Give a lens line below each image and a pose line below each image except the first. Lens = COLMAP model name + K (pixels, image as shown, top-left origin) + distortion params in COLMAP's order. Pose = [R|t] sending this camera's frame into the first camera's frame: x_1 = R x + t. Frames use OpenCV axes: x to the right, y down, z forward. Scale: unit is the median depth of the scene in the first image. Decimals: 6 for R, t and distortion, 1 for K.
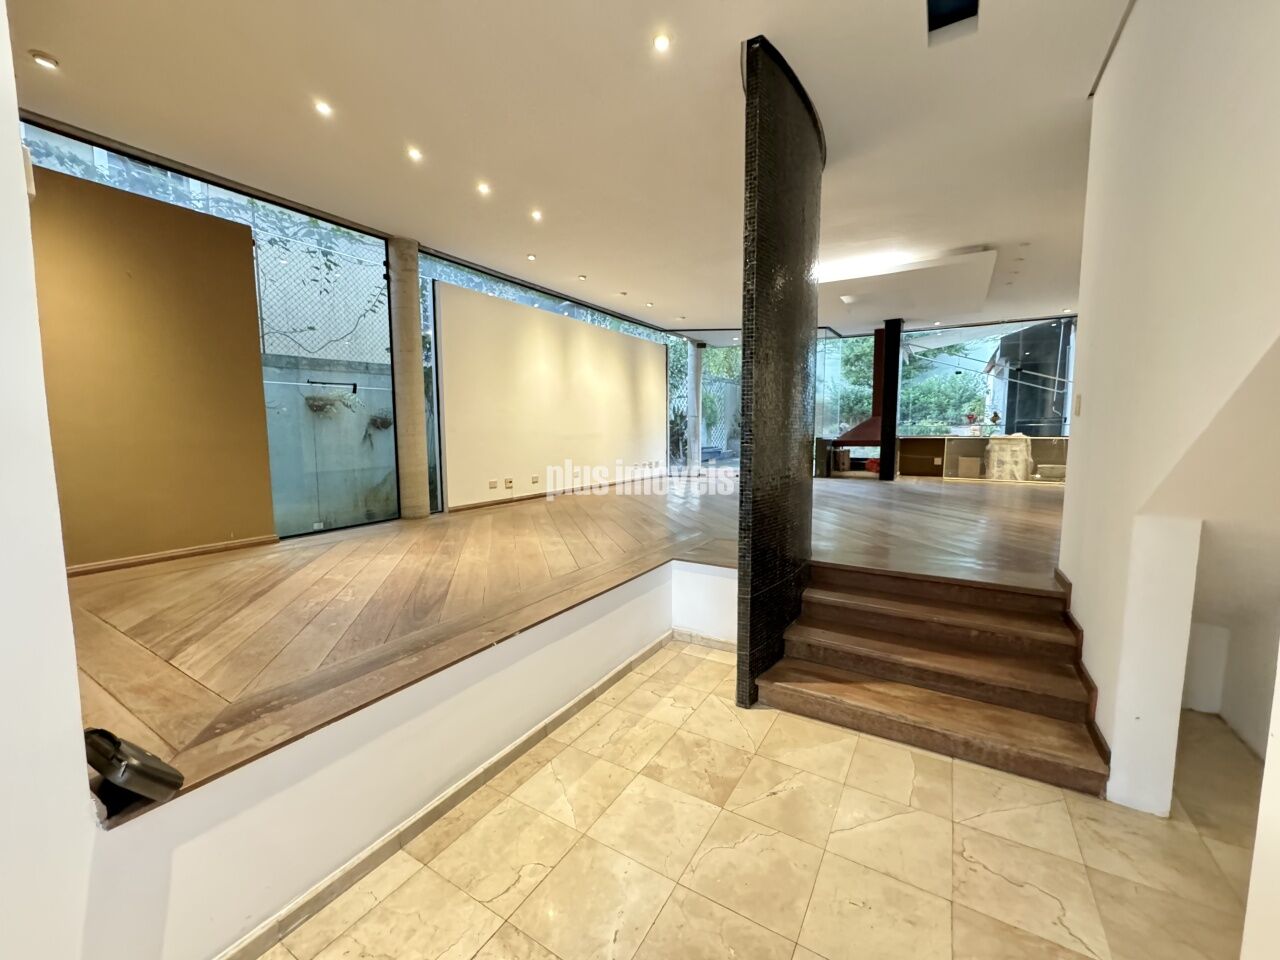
lens RADIAL K [[506.1, 0, 636.9], [0, 506.1, 478.7], [0, 0, 1]] dist [0.001367, 0.000051]
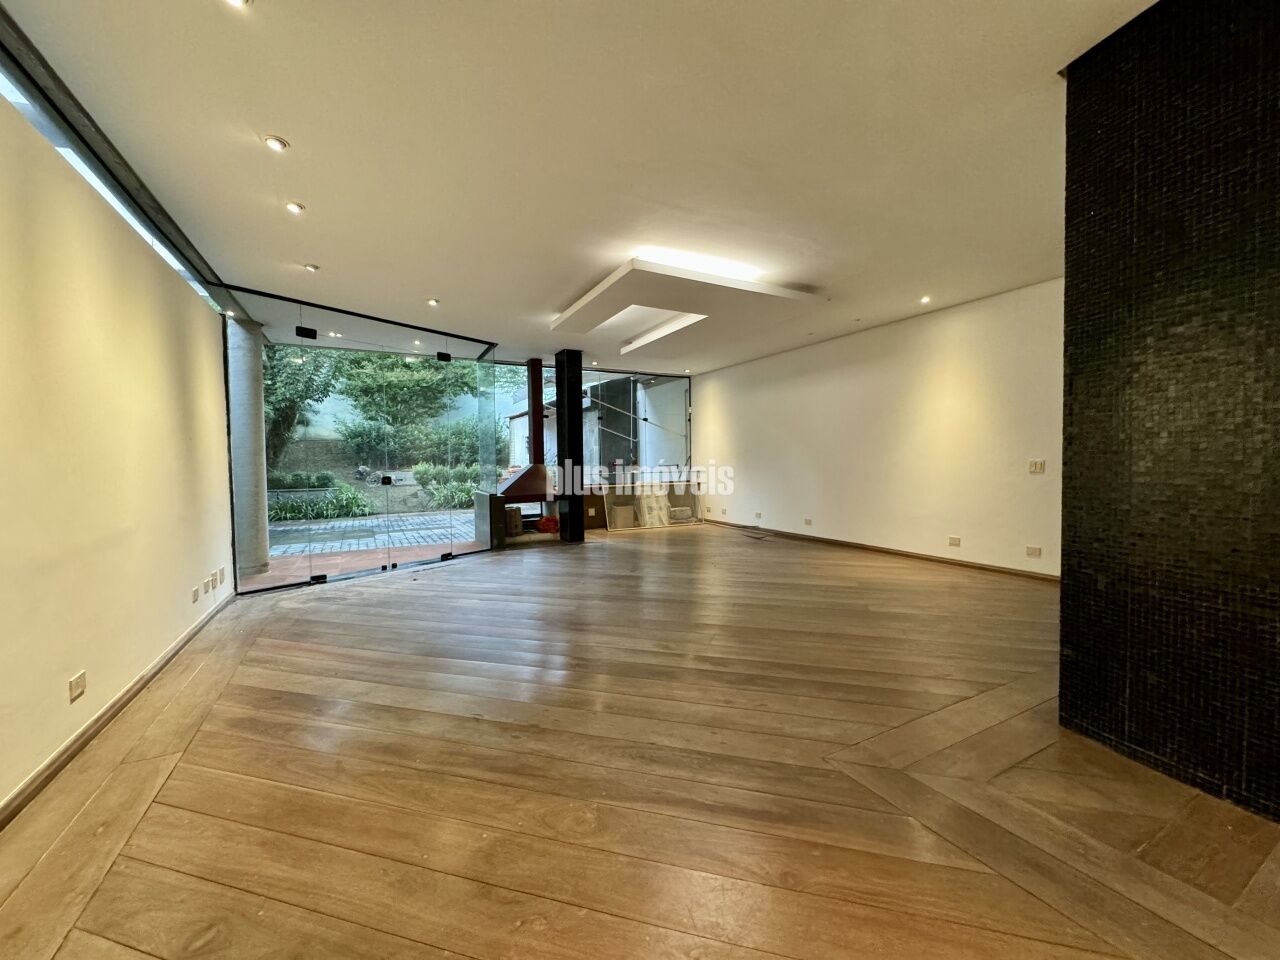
lens RADIAL K [[506.1, 0, 642.6], [0, 506.1, 478.2], [0, 0, 1]] dist [0.001367, 0.000051]
pose [[0.510667, -0.030885, 0.859224, -0.144863], [0.095186, 0.995242, -0.020798, -0.068154], [-0.854493, 0.092407, 0.511177, 0.453367]]
